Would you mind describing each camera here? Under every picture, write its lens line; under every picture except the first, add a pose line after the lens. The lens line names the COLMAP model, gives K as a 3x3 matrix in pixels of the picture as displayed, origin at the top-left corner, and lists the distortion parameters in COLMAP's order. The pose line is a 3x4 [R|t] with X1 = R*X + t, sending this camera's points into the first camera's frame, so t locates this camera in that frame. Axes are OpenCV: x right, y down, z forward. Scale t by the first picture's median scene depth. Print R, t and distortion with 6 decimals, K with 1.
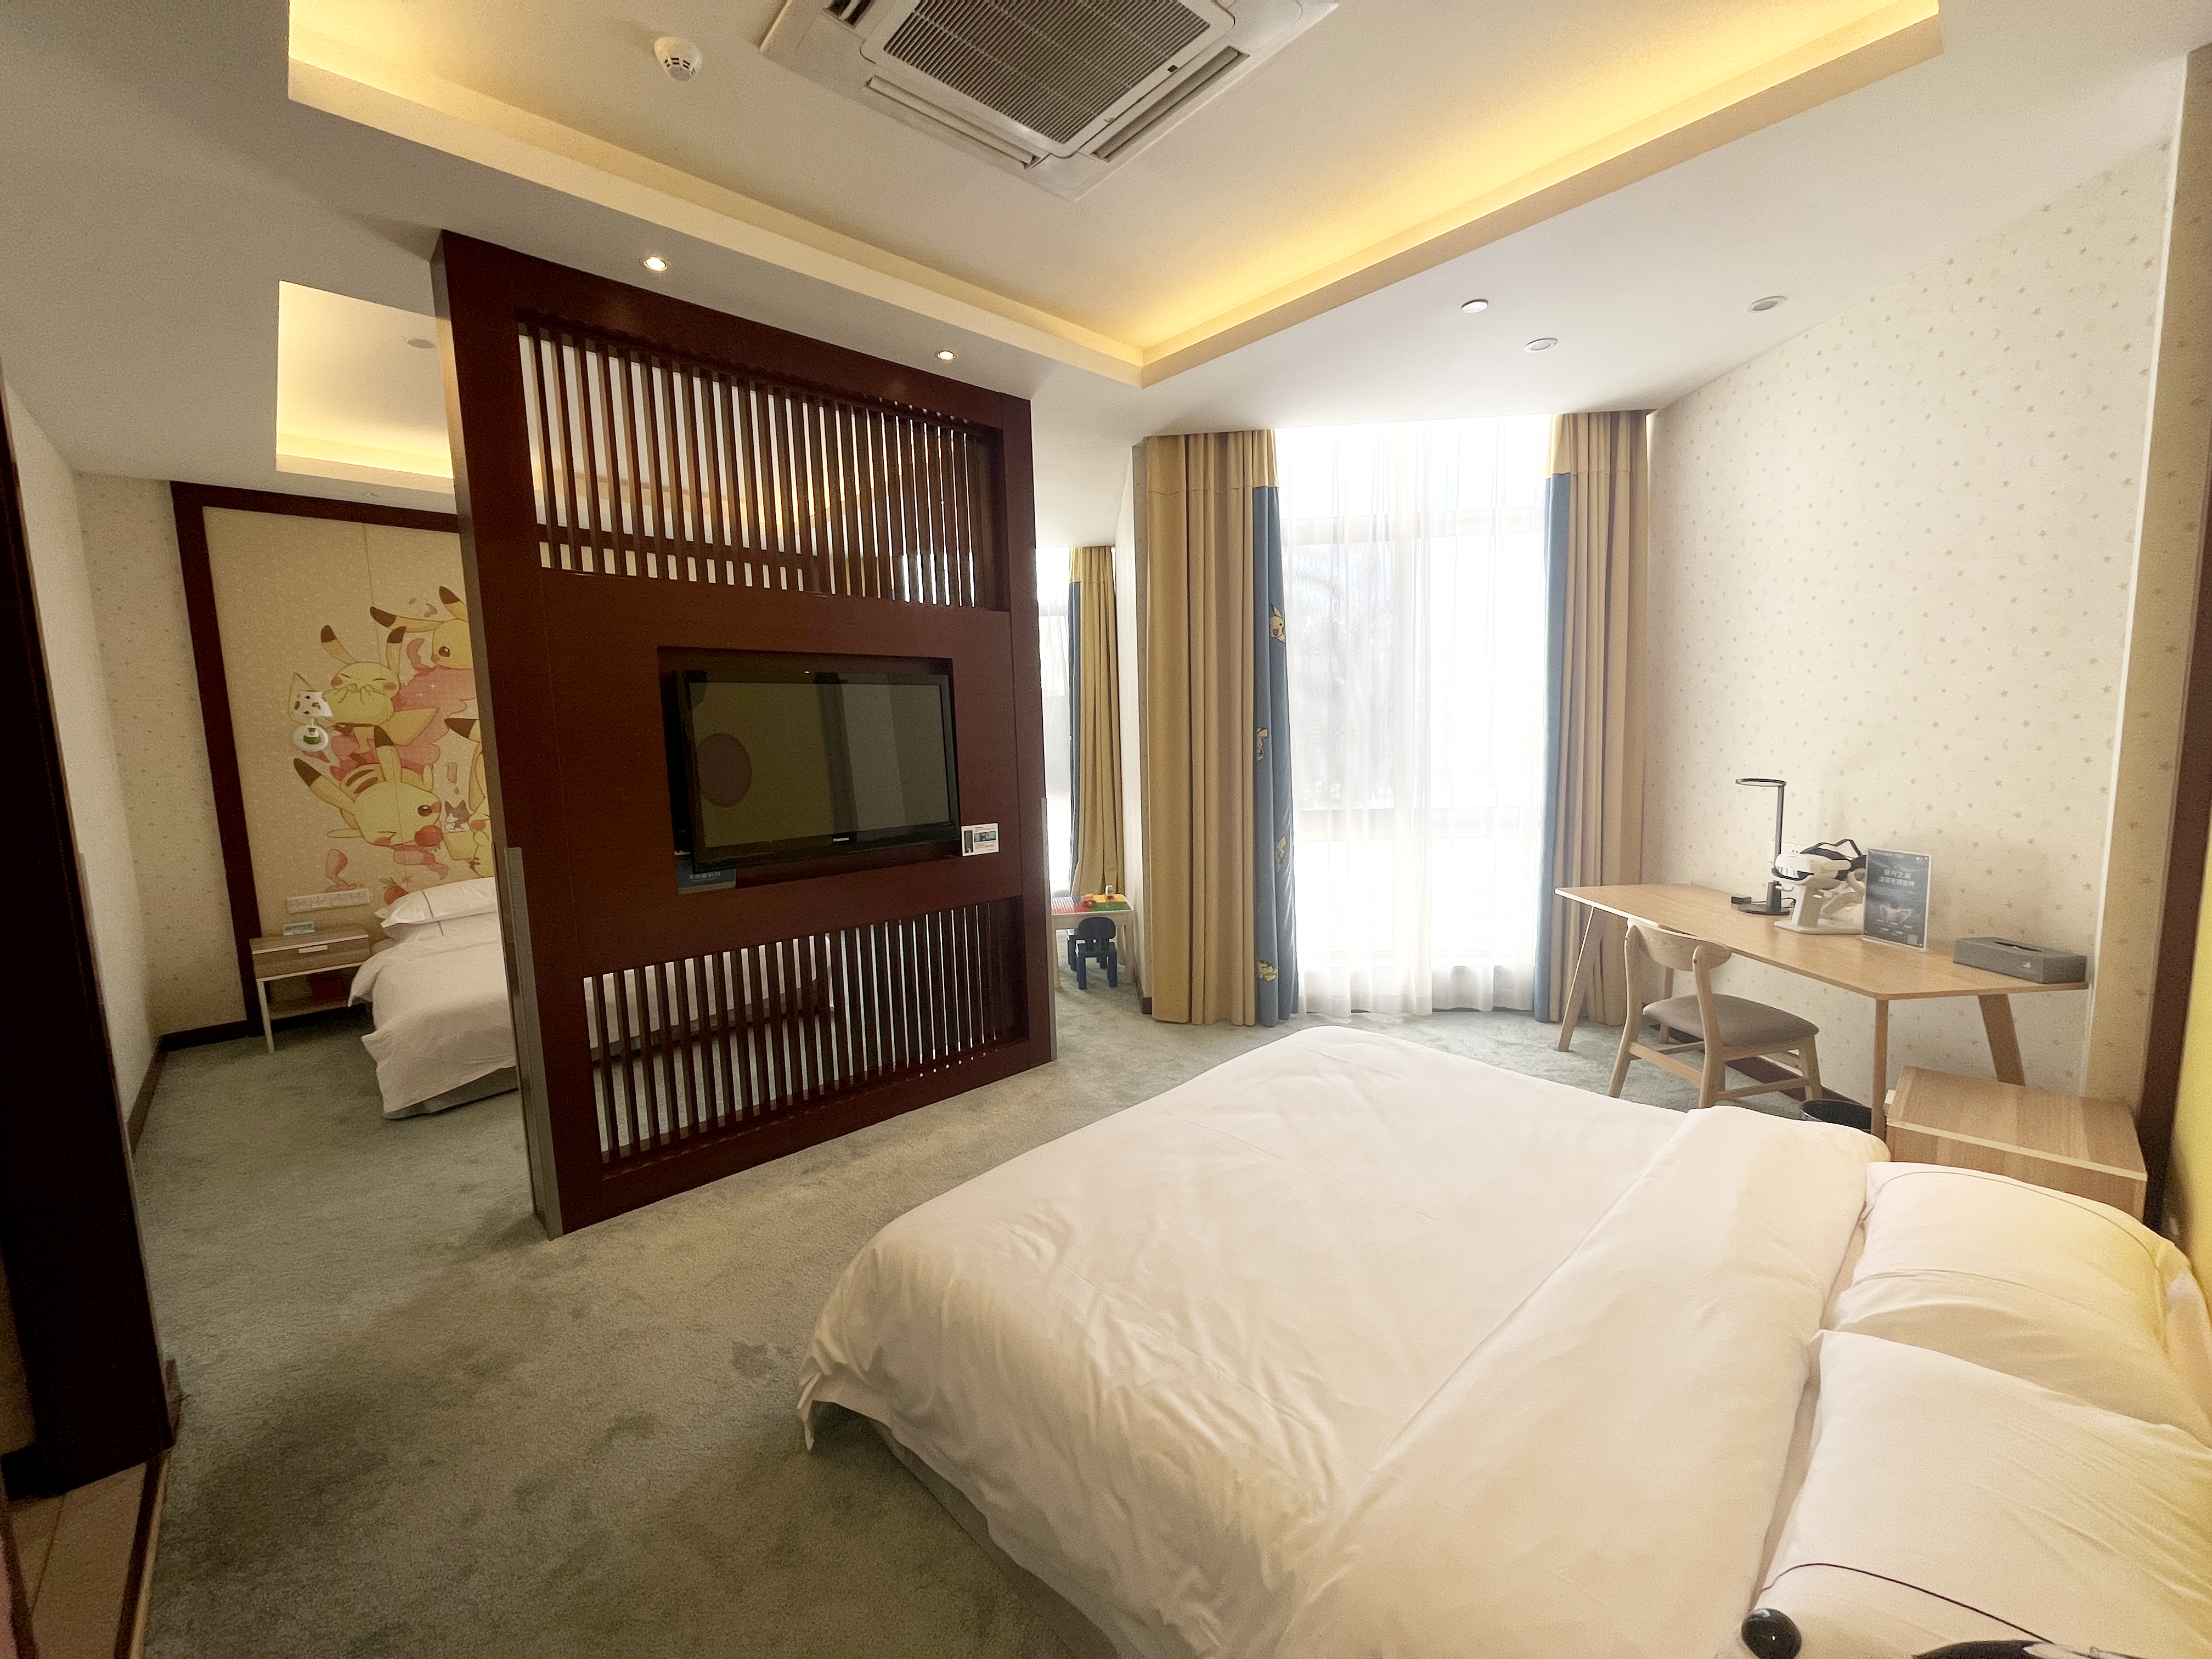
lens RADIAL K [[889.7, 0, 1107.1], [0, 889.7, 833.9], [0, 0, 1]] dist [-0.000806, -0.000054]
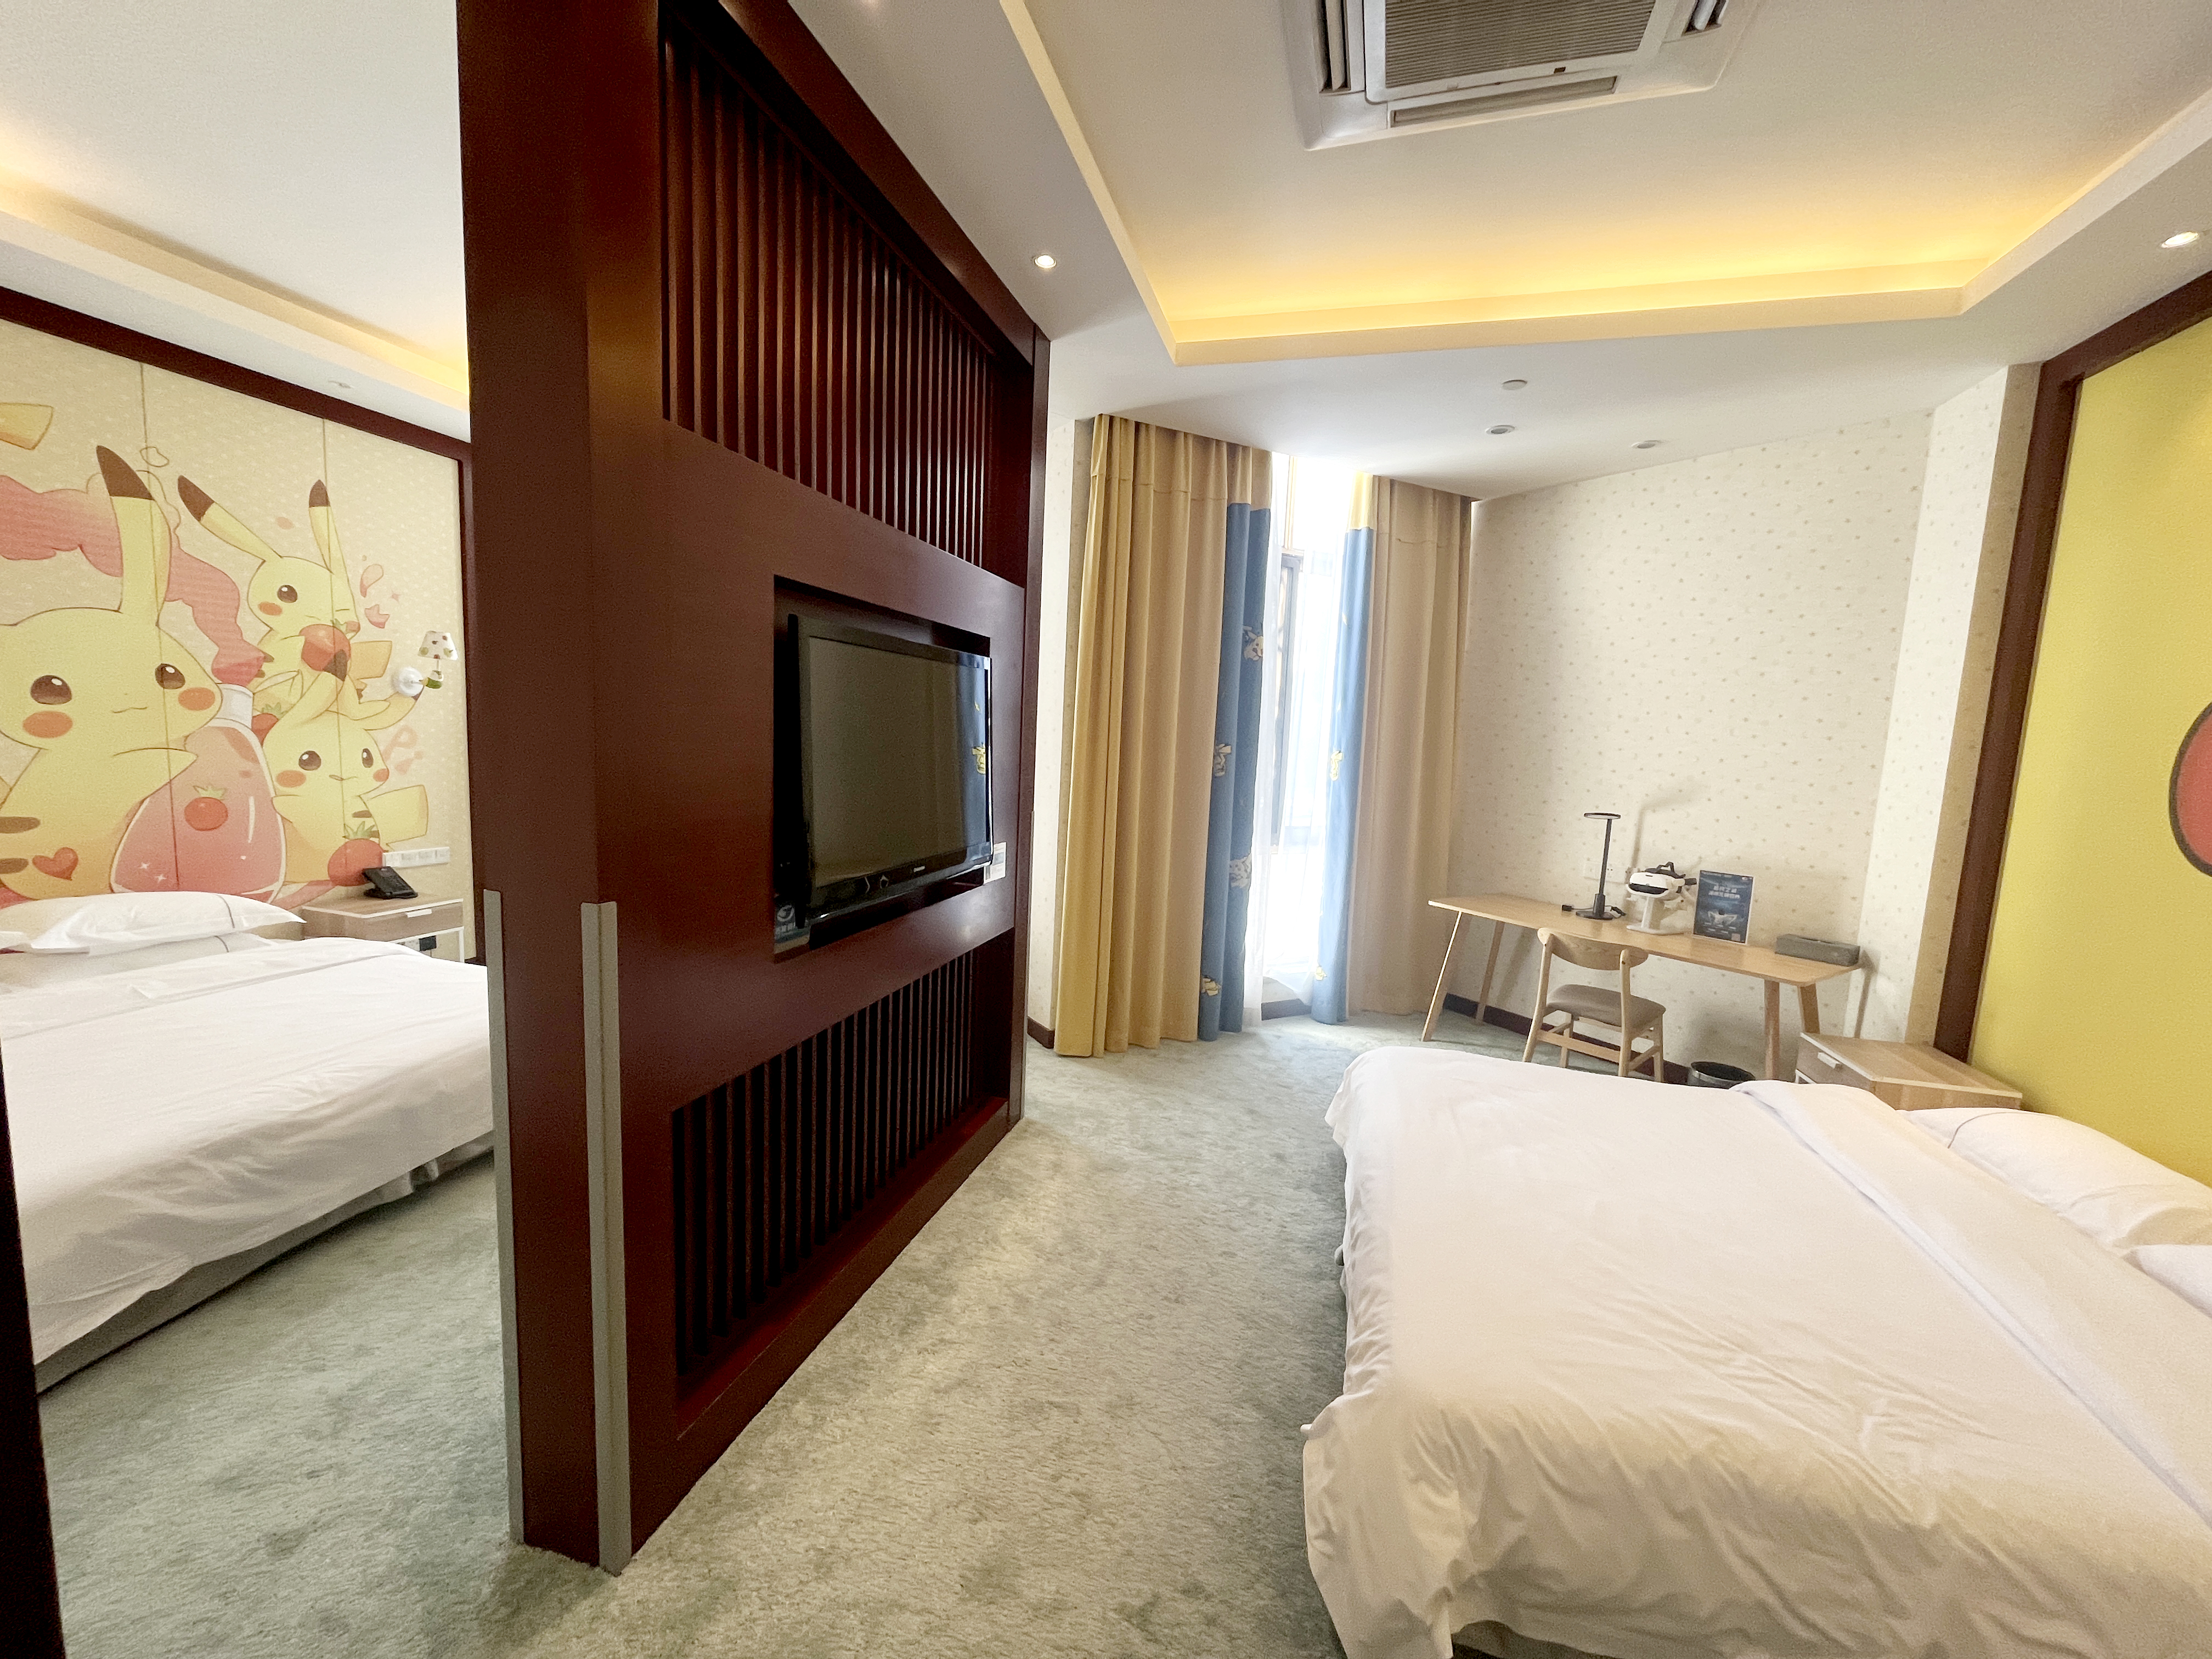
lens RADIAL K [[893.1, 0, 1109.4], [0, 893.1, 836.3], [0, 0, 1]] dist [-0.001774, 0.000729]
pose [[0.854261, 0.008442, 0.519775, -0.568188], [-0.012749, 0.999908, 0.004713, -0.027779], [-0.519688, -0.010653, 0.854290, 0.293360]]
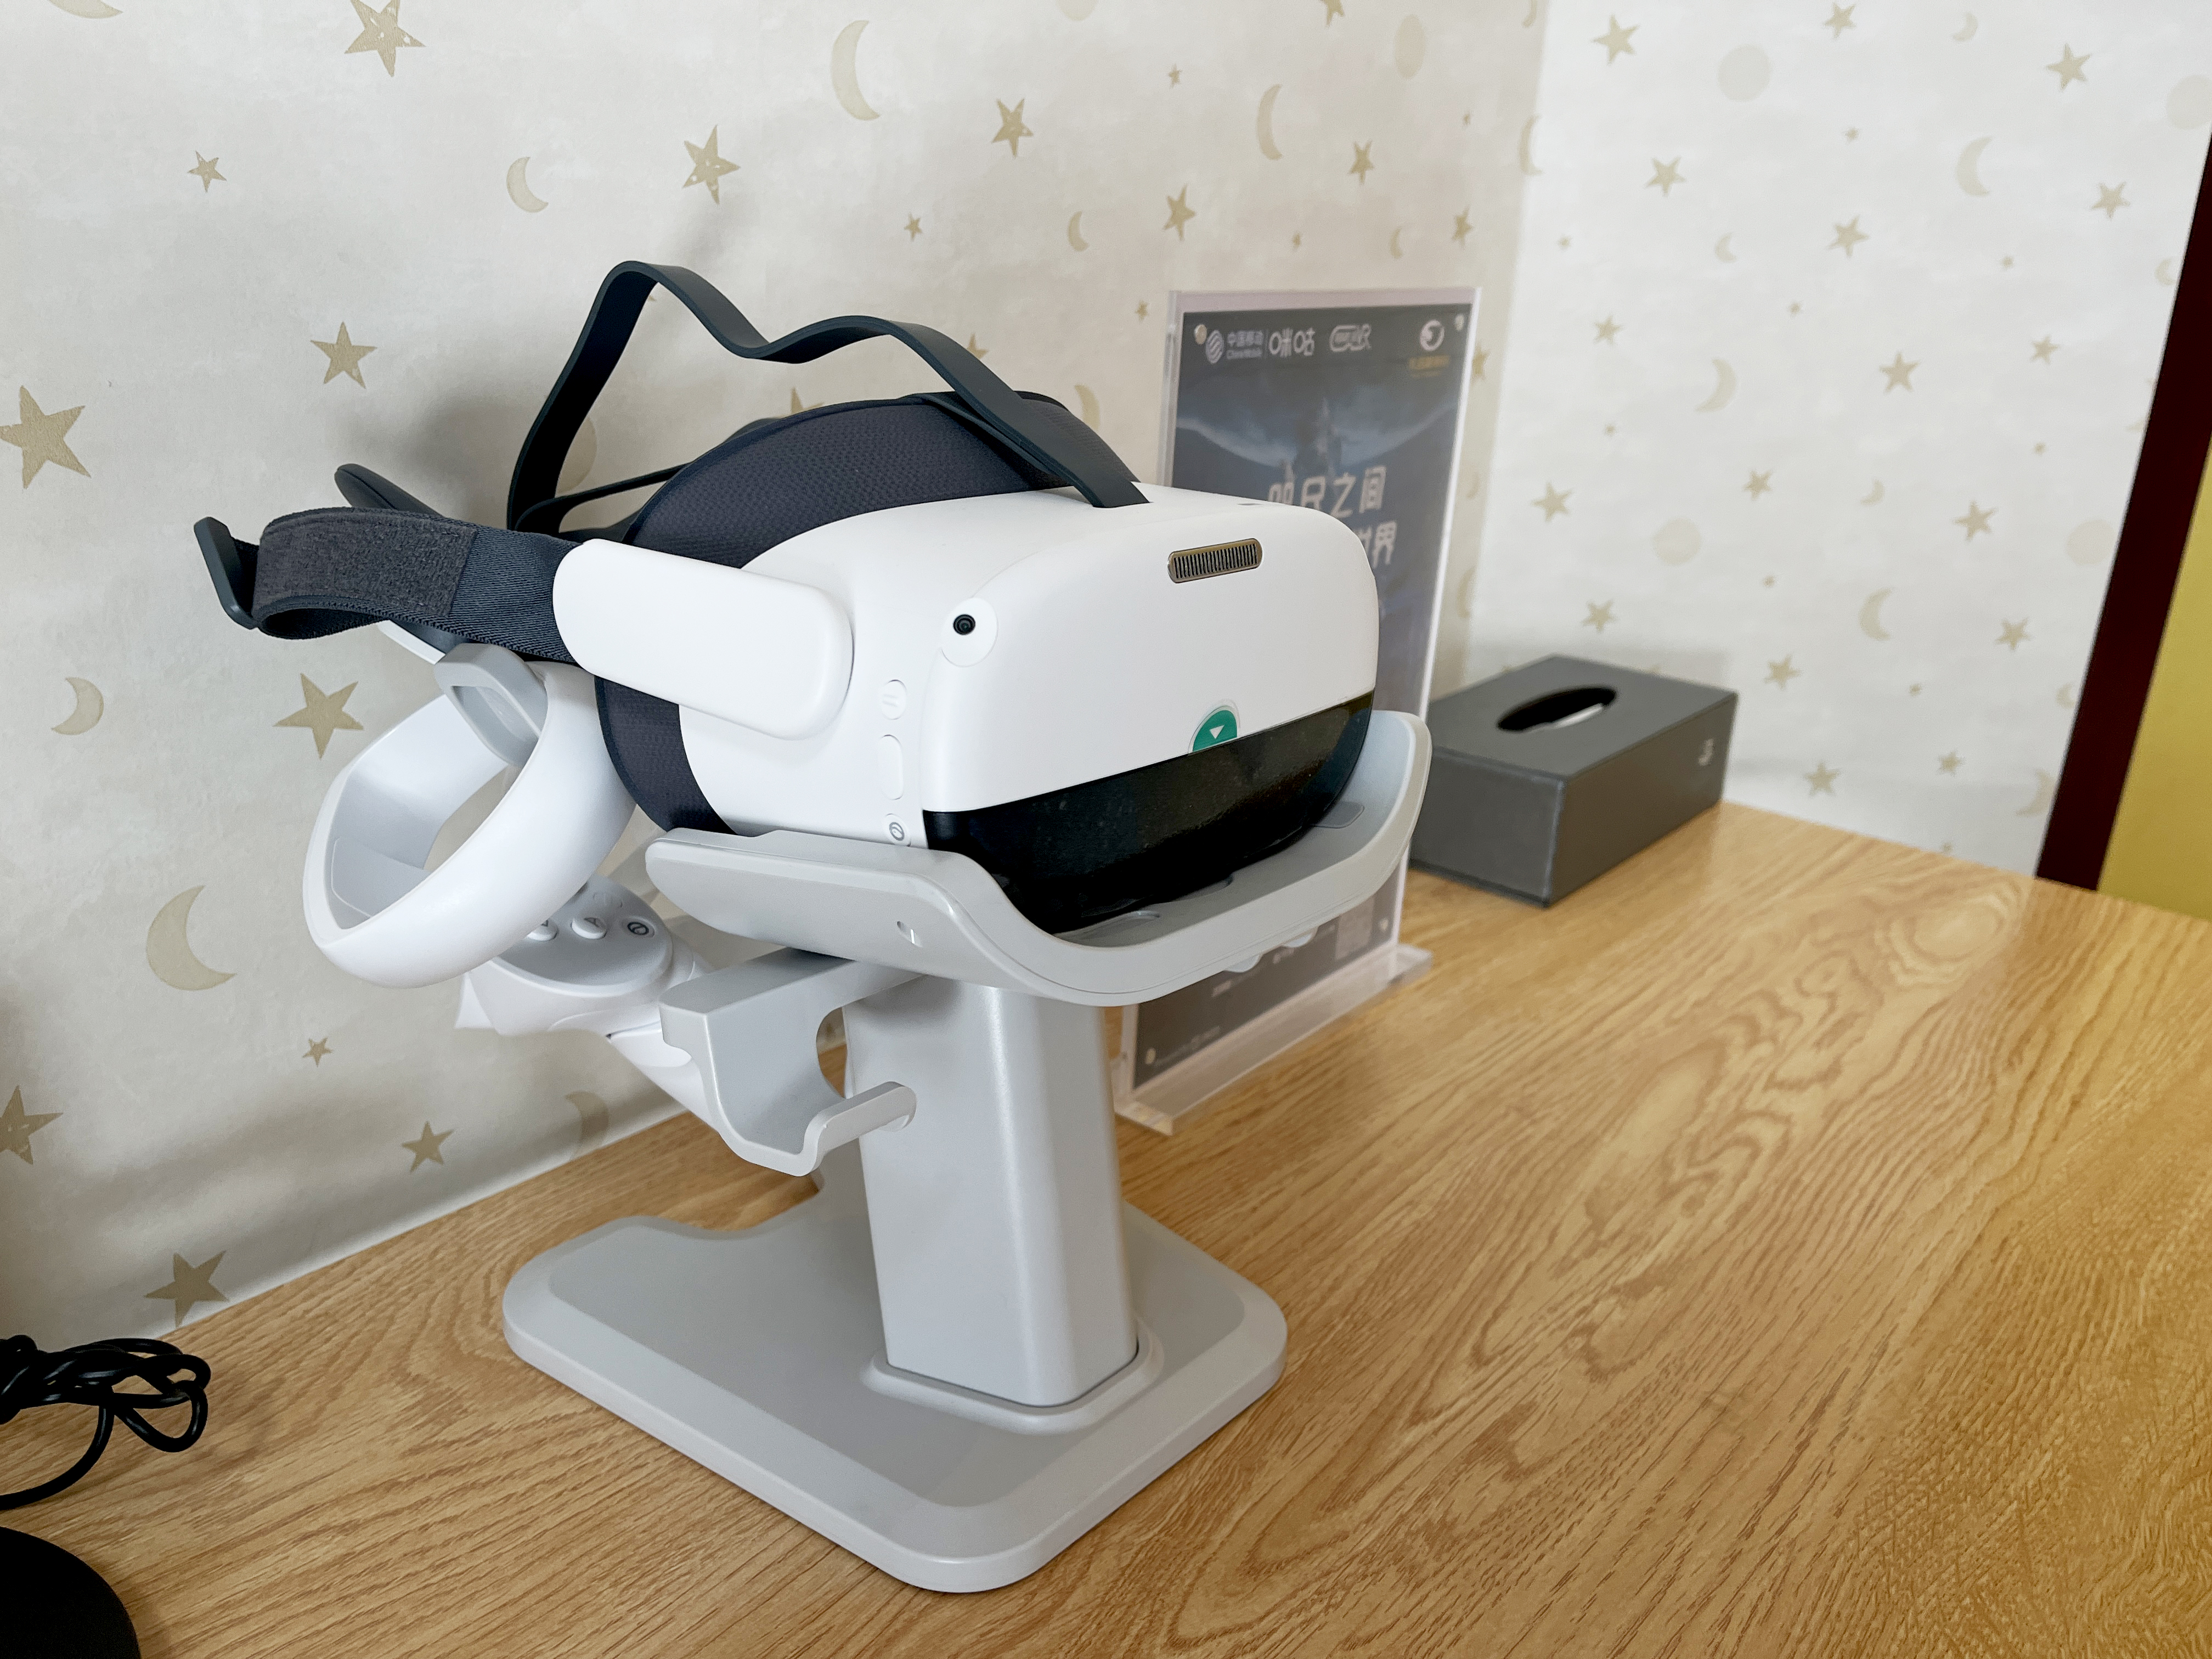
lens RADIAL K [[1704.2, 0, 1103.8], [0, 1704.2, 843.5], [0, 0, 1]] dist [0.043684, -0.035184]
pose [[-0.733706, -0.239330, 0.635922, 0.680628], [0.051462, 0.913651, 0.403229, -0.006703], [-0.677516, 0.328577, -0.658034, 1.079313]]
